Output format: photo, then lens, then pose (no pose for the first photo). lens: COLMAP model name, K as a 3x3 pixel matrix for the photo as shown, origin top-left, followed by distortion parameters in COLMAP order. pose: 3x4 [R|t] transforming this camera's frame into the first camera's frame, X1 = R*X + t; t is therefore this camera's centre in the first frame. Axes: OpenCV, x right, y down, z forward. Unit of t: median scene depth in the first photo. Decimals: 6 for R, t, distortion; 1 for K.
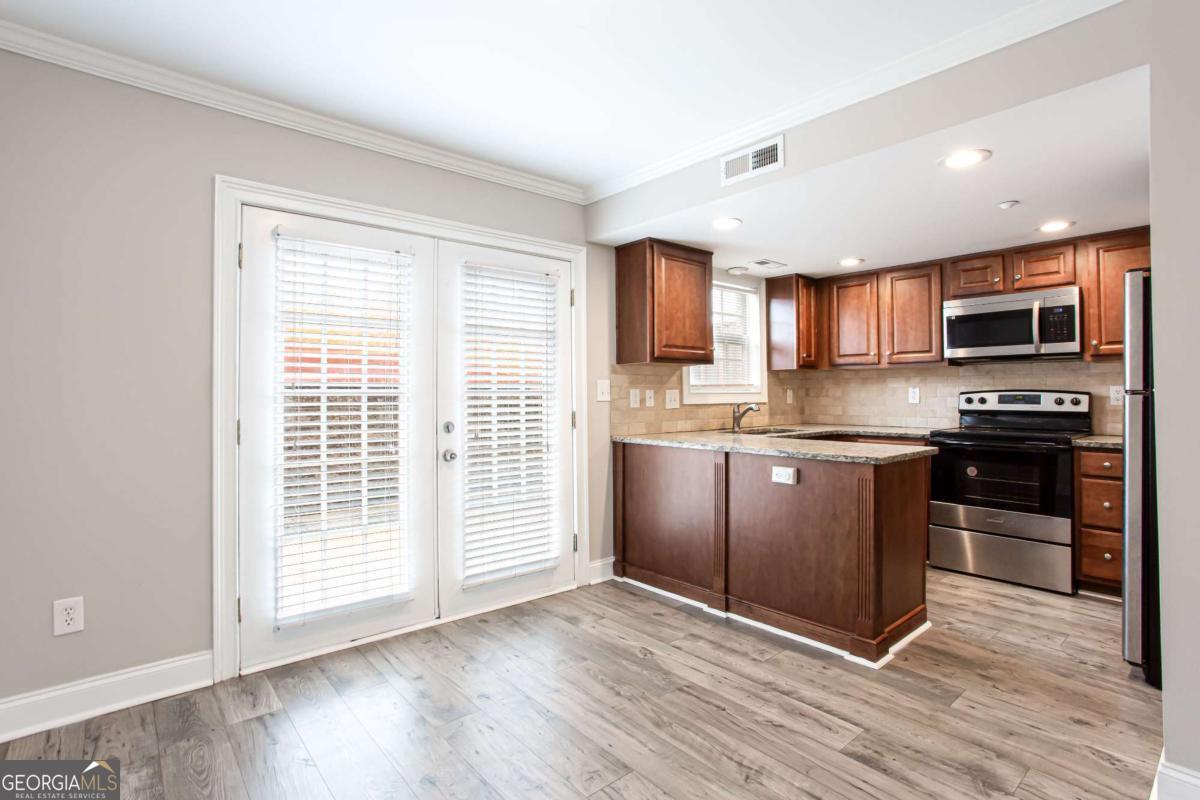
lens RADIAL K [[610.5, 0, 639.1], [0, 610.5, 389.0], [0, 0, 1]] dist [-0.063803, 0.052226]
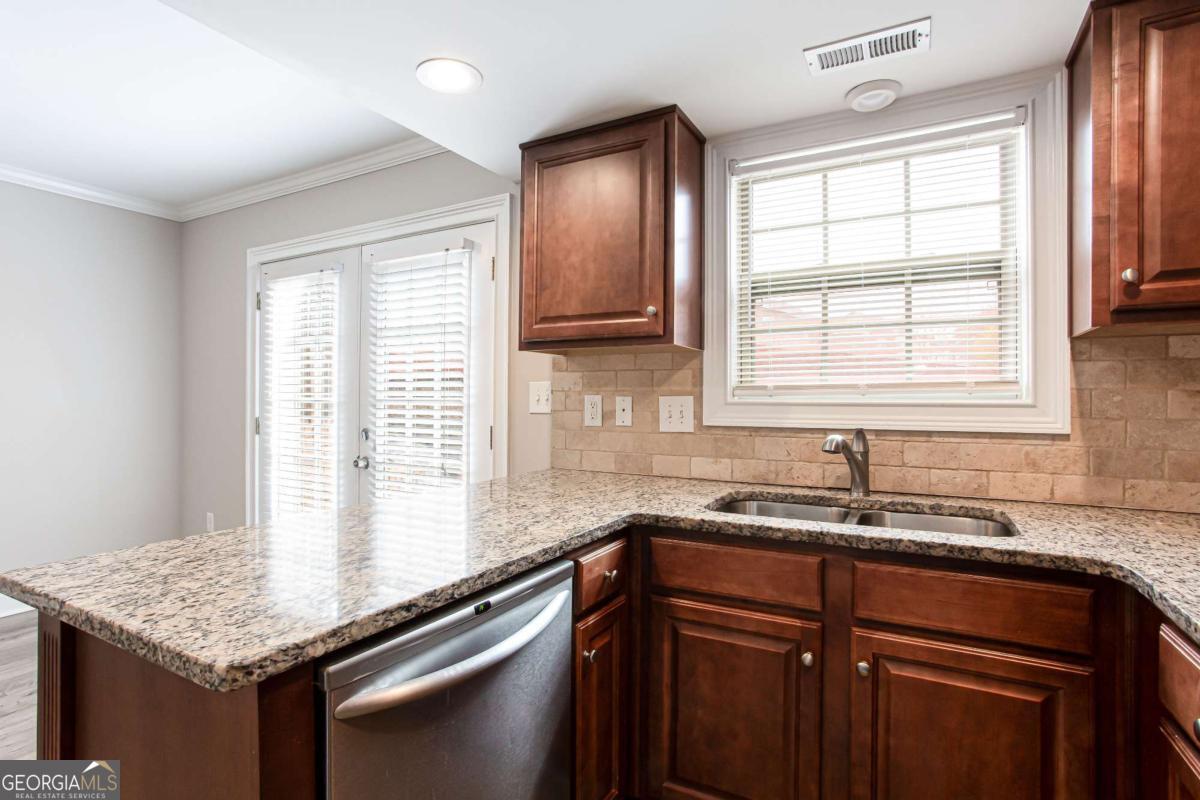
lens RADIAL K [[610.5, 0, 639.1], [0, 610.5, 389.0], [0, 0, 1]] dist [-0.063803, 0.052226]
pose [[0.308753, -0.007525, -0.951113, 0.578679], [0.002987, 0.999971, -0.006942, -0.001435], [0.951138, -0.000697, 0.308766, 0.862066]]
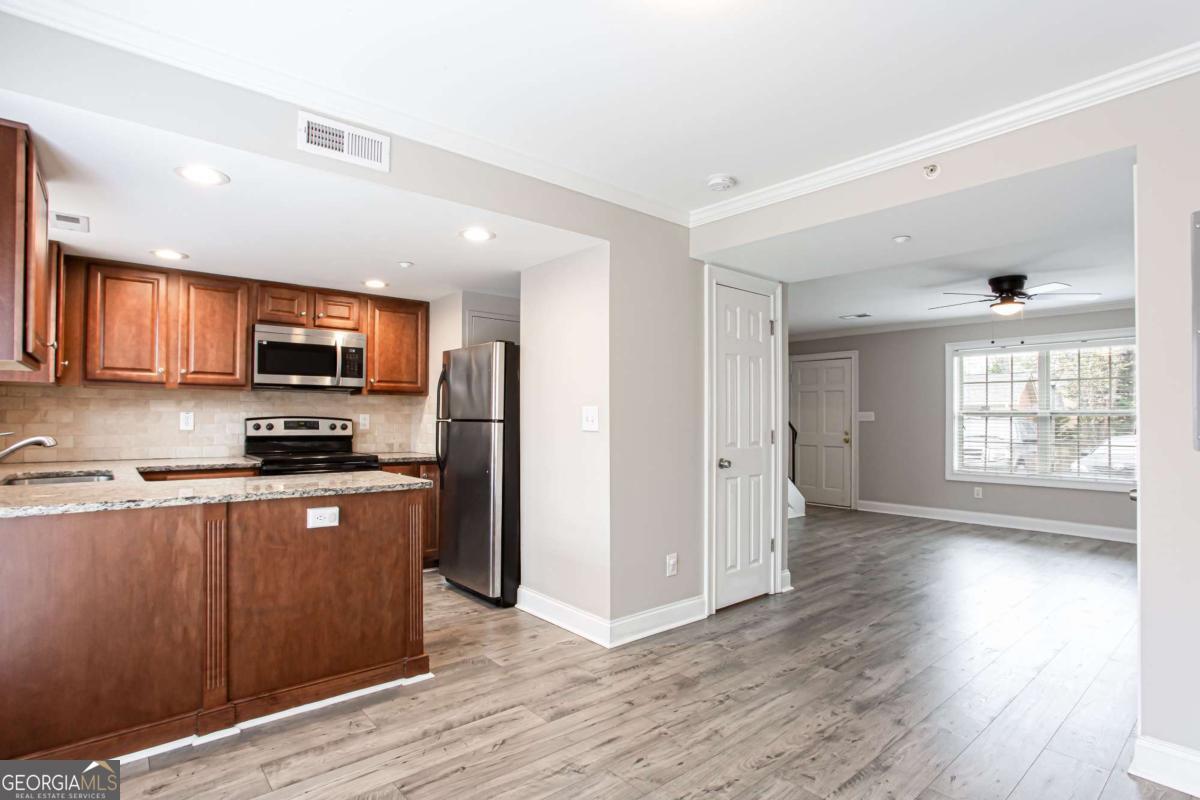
lens RADIAL K [[585.2, 0, 597.5], [0, 585.2, 416.0], [0, 0, 1]] dist [-0.002755, -0.000055]
pose [[0.049259, 0.008172, 0.998753, -0.435040], [-0.016469, 0.999837, -0.007369, -0.000830], [-0.998650, -0.016086, 0.049386, 0.443865]]
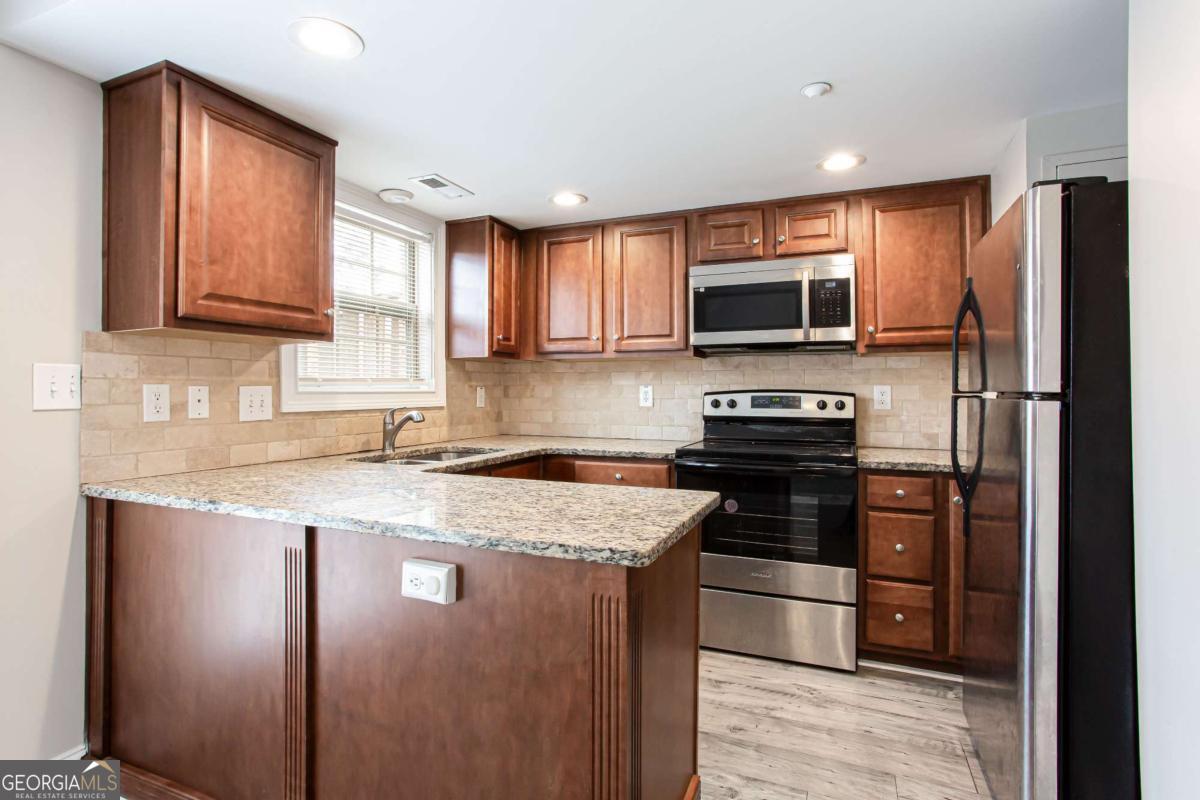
lens RADIAL K [[586.8, 0, 594.6], [0, 586.8, 389.0], [0, 0, 1]] dist [-0.060305, 0.027958]
pose [[0.922379, 0.006136, 0.386238, 0.143273], [-0.007734, 0.999967, 0.002585, 0.000124], [-0.386209, -0.005371, 0.922396, 0.435083]]
